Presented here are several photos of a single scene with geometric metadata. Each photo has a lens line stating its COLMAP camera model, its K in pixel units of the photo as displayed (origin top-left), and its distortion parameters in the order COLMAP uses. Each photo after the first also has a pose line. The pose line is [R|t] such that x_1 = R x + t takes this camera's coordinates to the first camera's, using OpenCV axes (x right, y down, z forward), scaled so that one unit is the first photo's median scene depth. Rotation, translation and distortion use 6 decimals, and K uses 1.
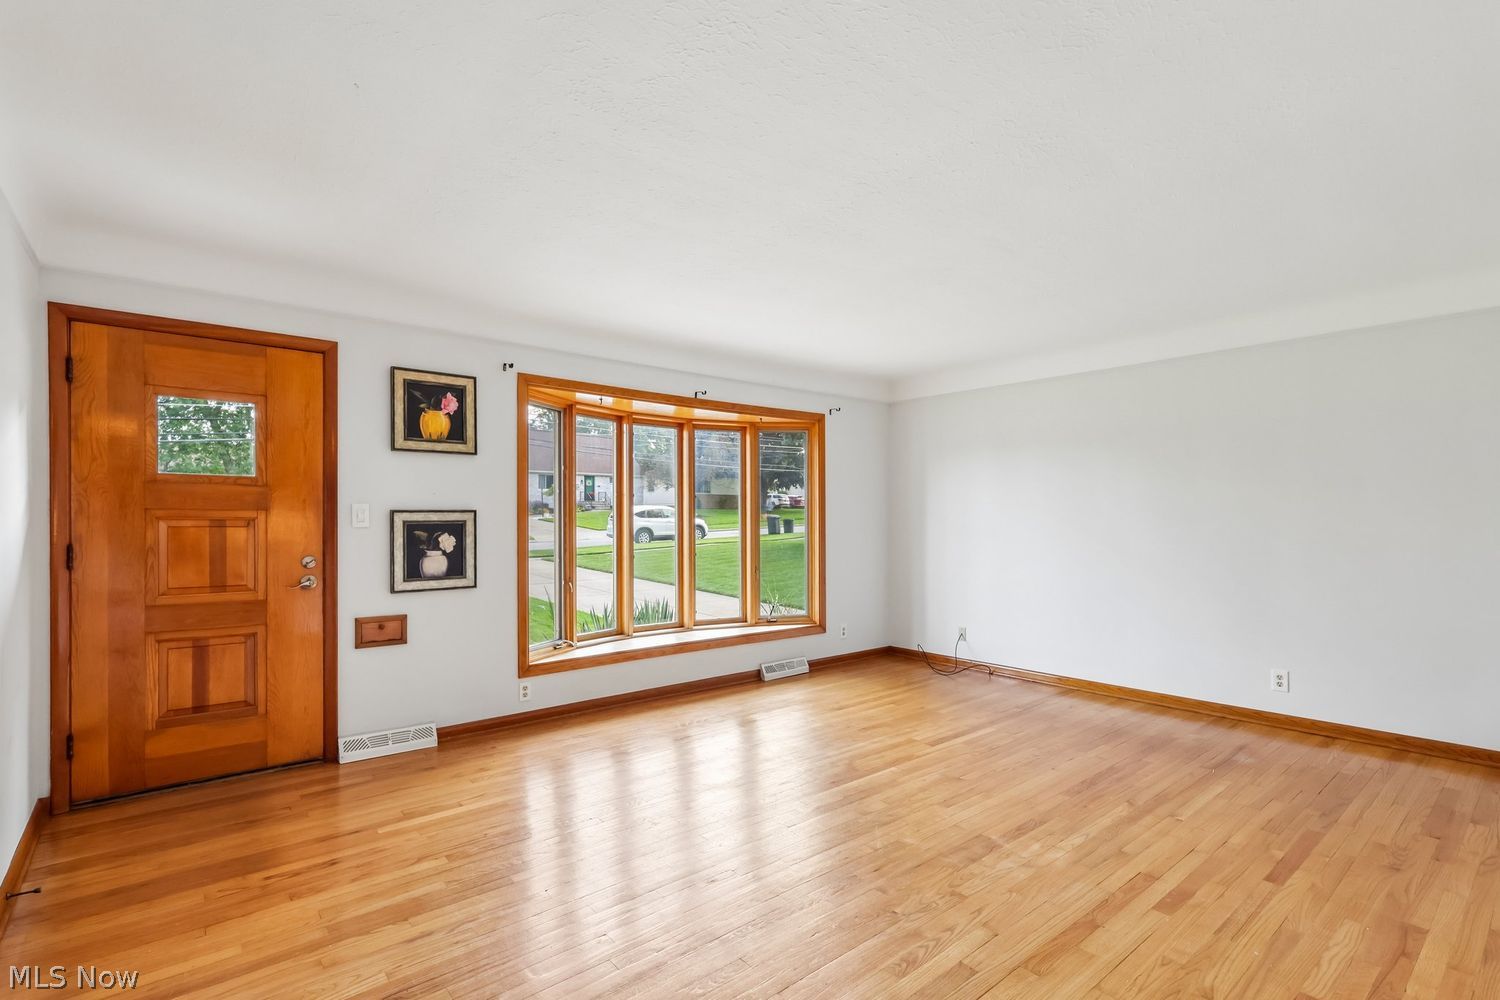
lens RADIAL K [[697.8, 0, 754.1], [0, 697.8, 515.7], [0, 0, 1]] dist [-0.002664, -0.000202]
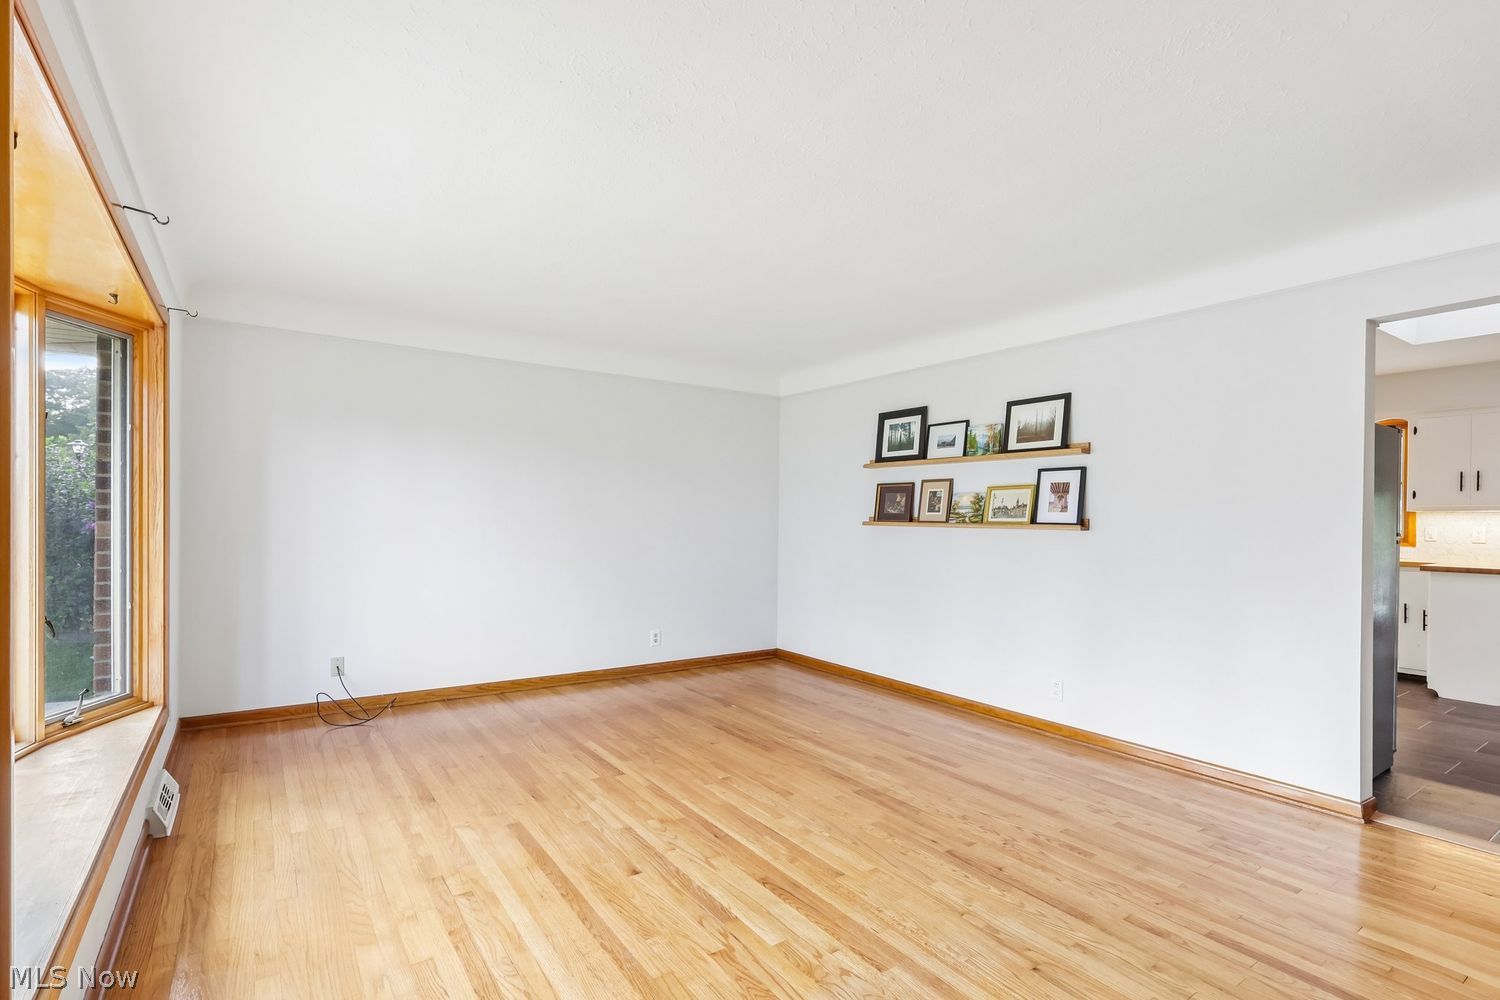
lens RADIAL K [[703.6, 0, 744.2], [0, 703.6, 514.0], [0, 0, 1]] dist [-0.002050, 0.000375]
pose [[0.096959, 0.007300, 0.995262, -0.616313], [-0.019142, 0.999802, -0.005468, 0.006152], [-0.995104, -0.018521, 0.097079, 0.777888]]
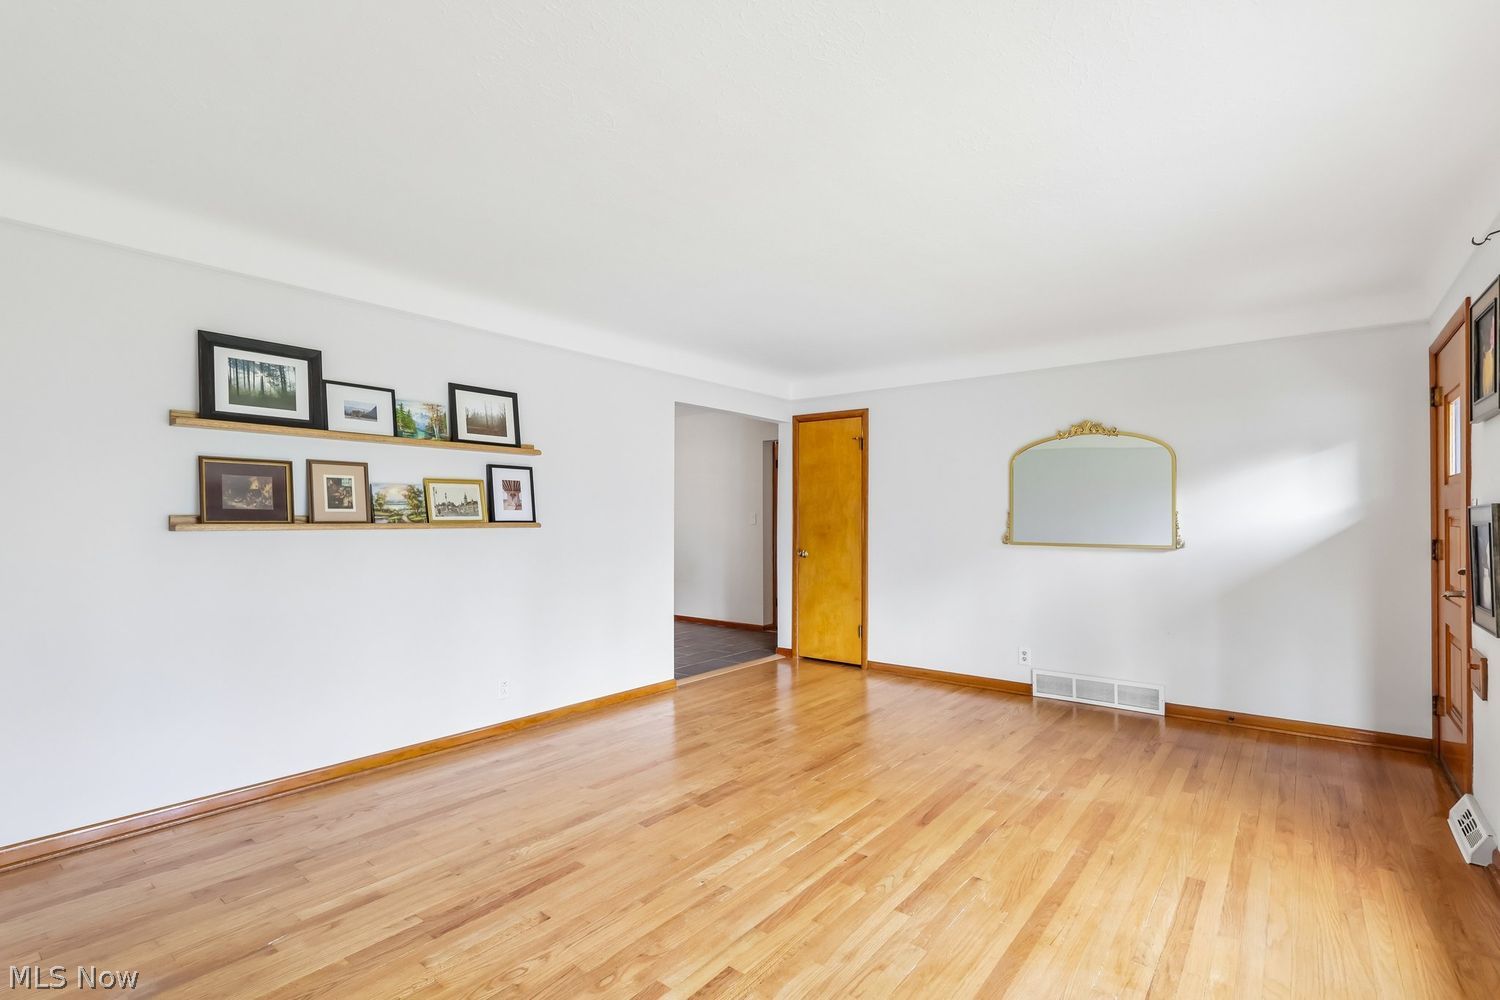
lens RADIAL K [[703.6, 0, 744.2], [0, 703.6, 514.0], [0, 0, 1]] dist [-0.002050, 0.000375]
pose [[-0.980915, -0.000873, -0.194436, 0.348028], [0.001353, 0.999935, -0.011314, 0.007027], [0.194433, -0.011361, -0.980850, 1.521108]]
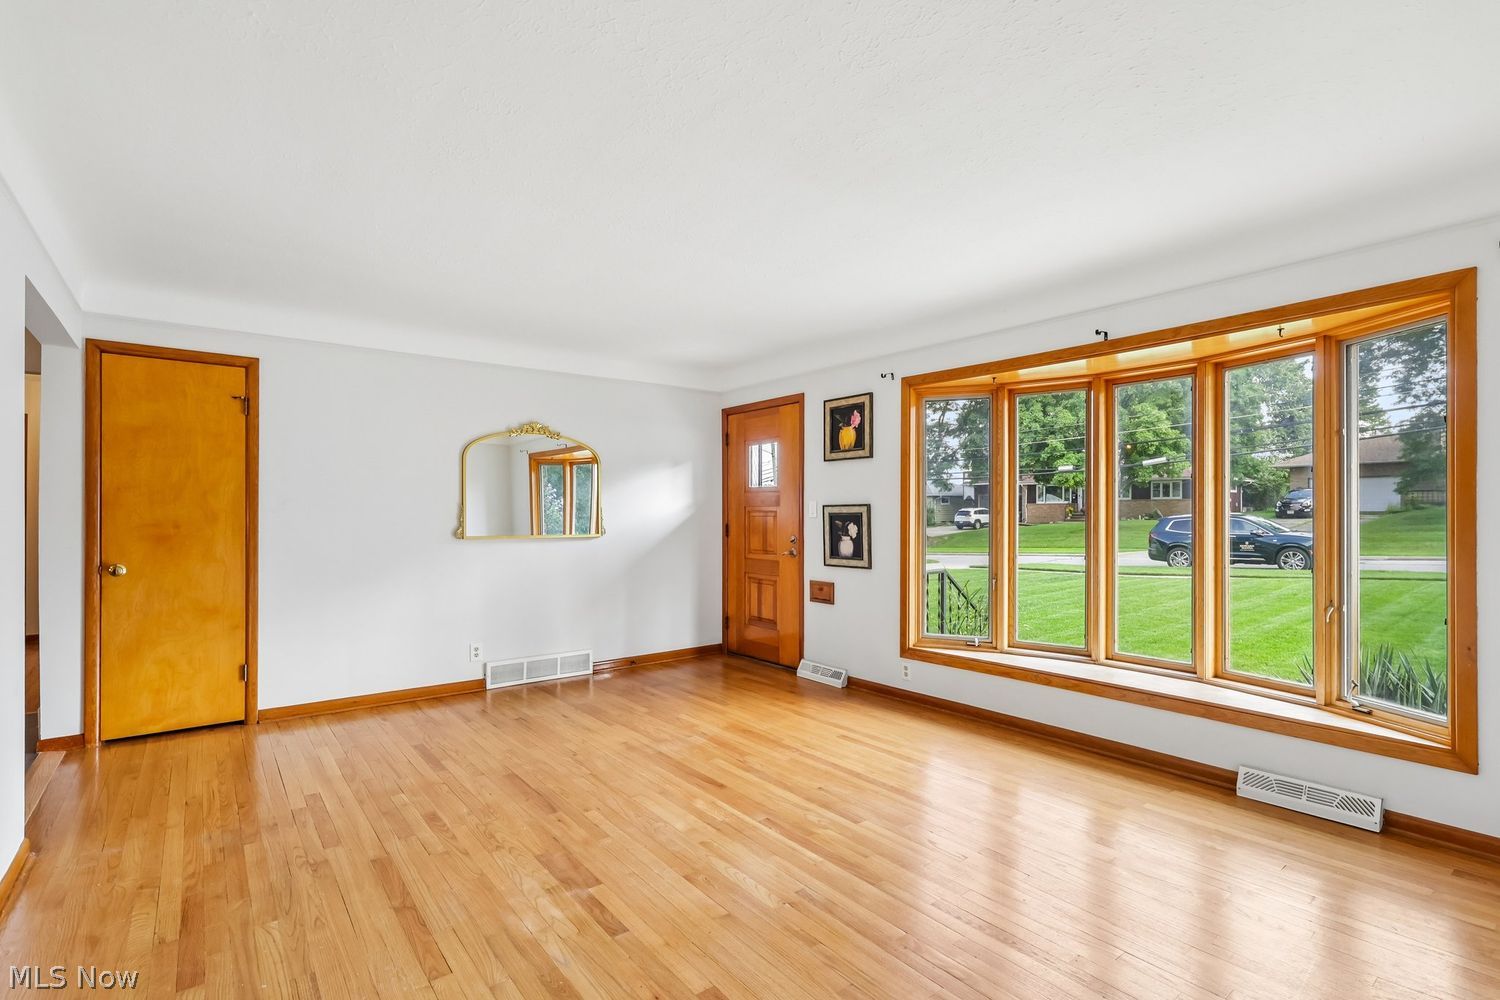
lens RADIAL K [[704.8, 0, 746.3], [0, 704.8, 506.0], [0, 0, 1]] dist [-0.001500, 0.000014]
pose [[-0.036559, -0.008328, -0.999297, 0.854488], [0.006463, 0.999942, -0.008570, 0.004488], [0.999311, -0.006772, -0.036503, 0.877088]]
